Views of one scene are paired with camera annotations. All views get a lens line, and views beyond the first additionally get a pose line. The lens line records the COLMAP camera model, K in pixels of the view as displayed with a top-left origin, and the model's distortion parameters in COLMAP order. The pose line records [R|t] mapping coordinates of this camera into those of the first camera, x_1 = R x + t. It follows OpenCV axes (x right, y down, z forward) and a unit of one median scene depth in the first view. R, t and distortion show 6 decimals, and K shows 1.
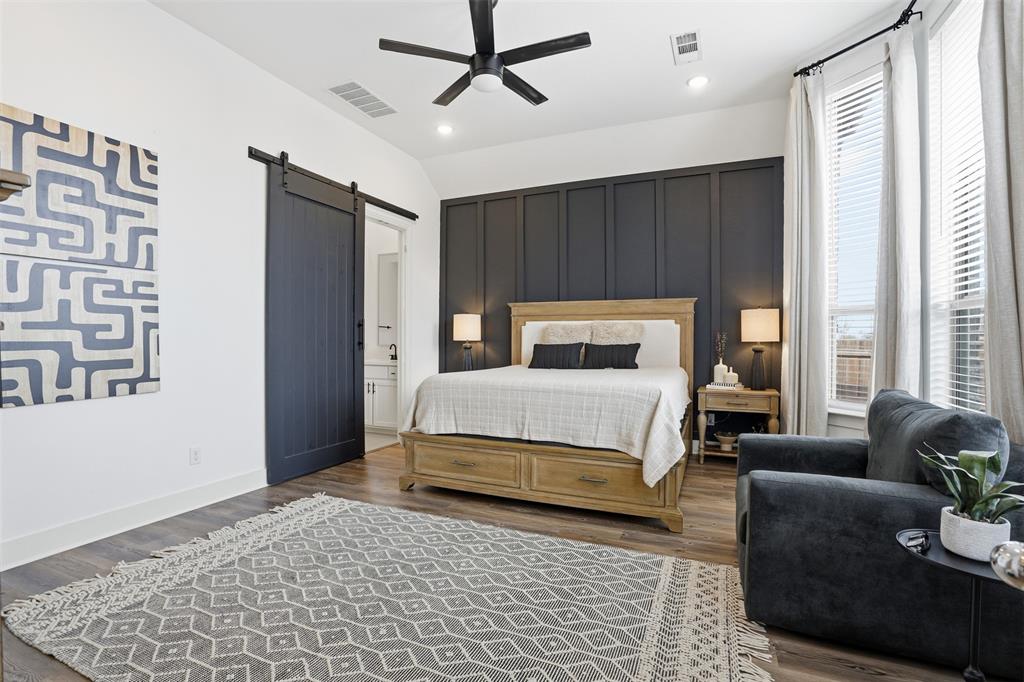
lens RADIAL K [[477.5, 0, 506.3], [0, 477.5, 342.2], [0, 0, 1]] dist [-0.060648, 0.020962]
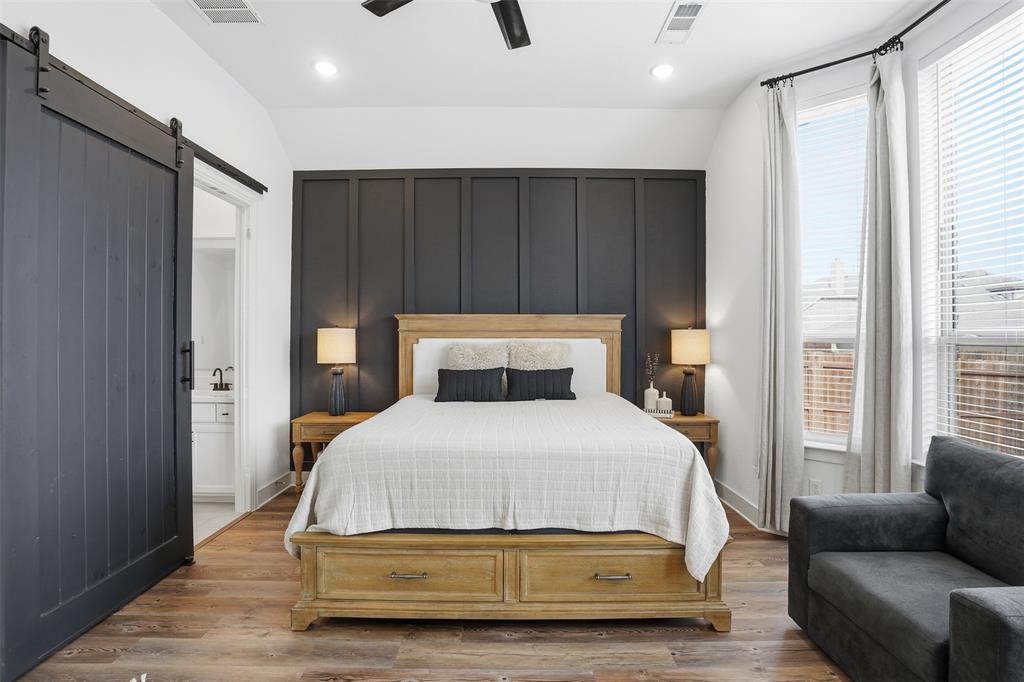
lens RADIAL K [[477.5, 0, 510.8], [0, 477.5, 335.7], [0, 0, 1]] dist [-0.060648, 0.020962]
pose [[0.913352, -0.000309, 0.407171, -0.204896], [0.004031, 0.999958, -0.008284, -0.059645], [-0.407151, 0.009207, 0.913314, 0.329216]]
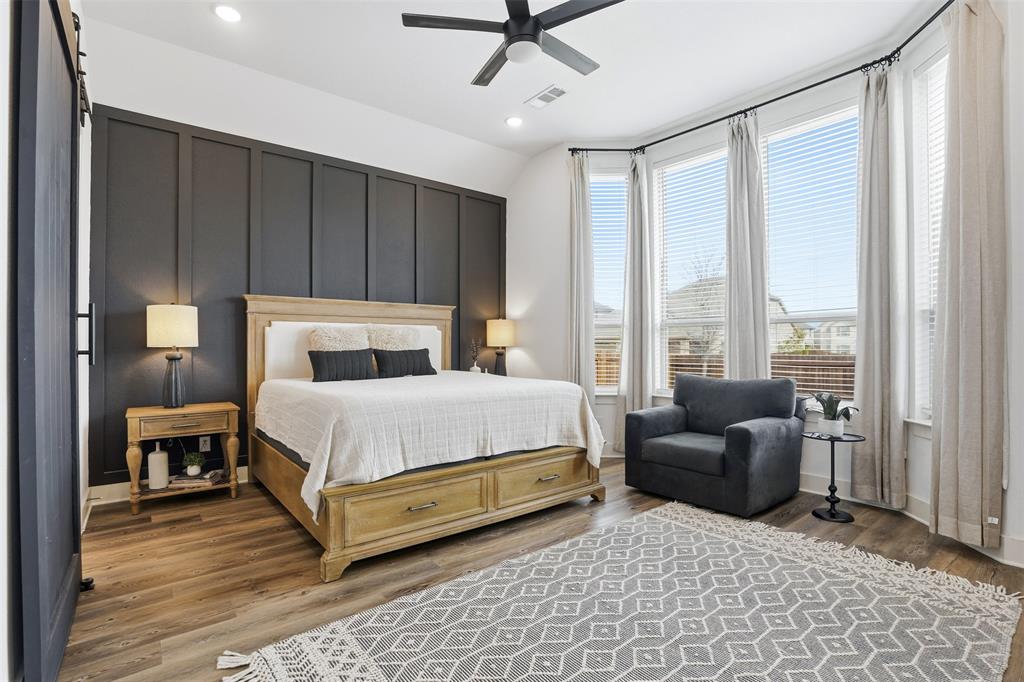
lens RADIAL K [[477.5, 0, 509.7], [0, 477.5, 346.2], [0, 0, 1]] dist [-0.060648, 0.020962]
pose [[0.462287, -0.004433, 0.886719, -0.642701], [0.007881, 0.999969, 0.000890, -0.002466], [-0.886696, 0.006577, 0.462307, 0.479596]]
